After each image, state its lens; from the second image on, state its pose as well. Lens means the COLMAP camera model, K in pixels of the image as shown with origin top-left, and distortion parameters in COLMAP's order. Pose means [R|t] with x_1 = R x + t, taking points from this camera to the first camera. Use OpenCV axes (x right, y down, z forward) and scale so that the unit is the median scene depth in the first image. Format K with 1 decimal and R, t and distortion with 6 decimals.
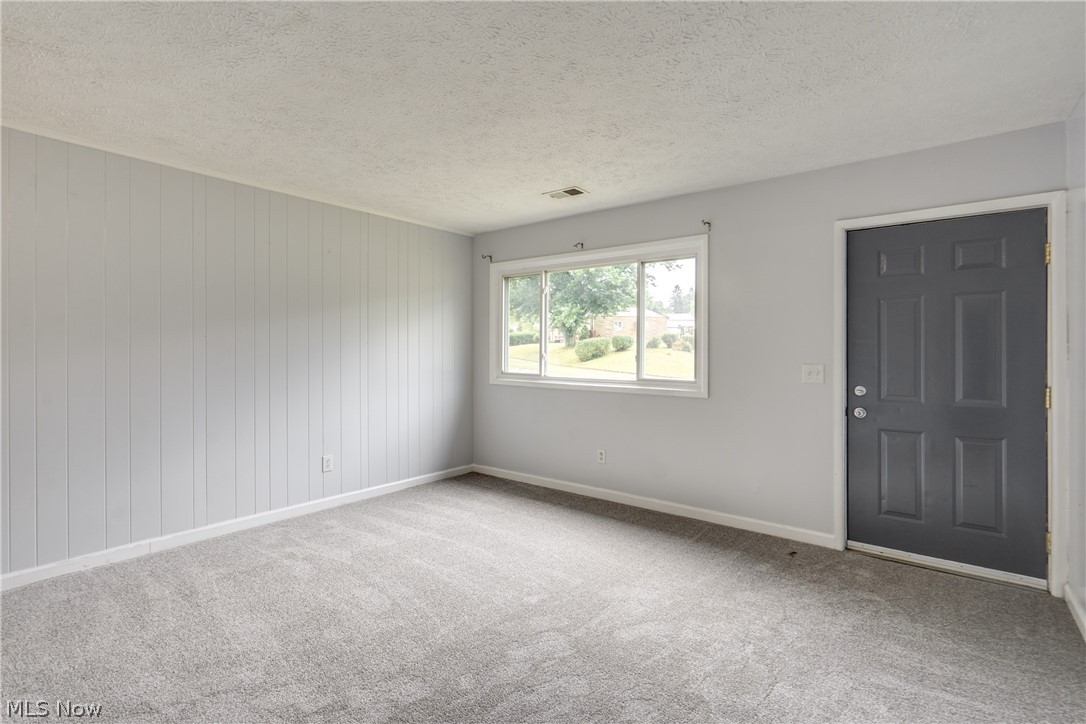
lens RADIAL K [[515.9, 0, 543.6], [0, 515.9, 343.5], [0, 0, 1]] dist [-0.013203, 0.006330]
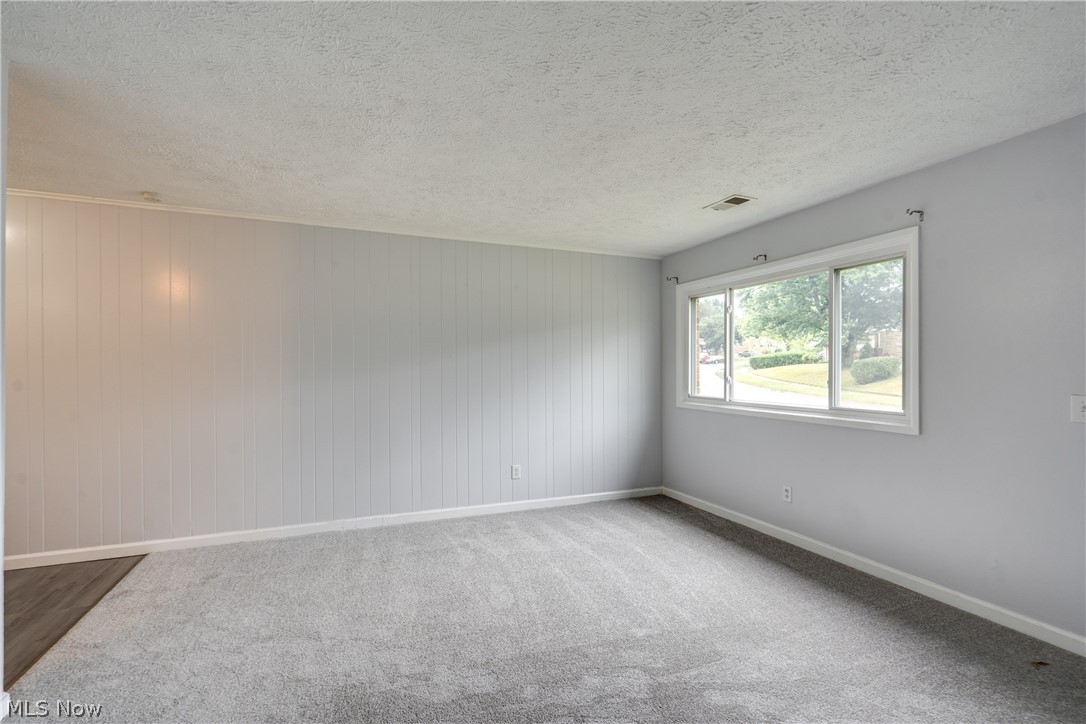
lens RADIAL K [[497.0, 0, 545.9], [0, 497.0, 365.0], [0, 0, 1]] dist [-0.013038, 0.005315]
pose [[0.871979, -0.006442, -0.489501, 0.187679], [0.006935, 0.999976, -0.000806, -0.004317], [0.489494, -0.002692, 0.872003, 0.066436]]
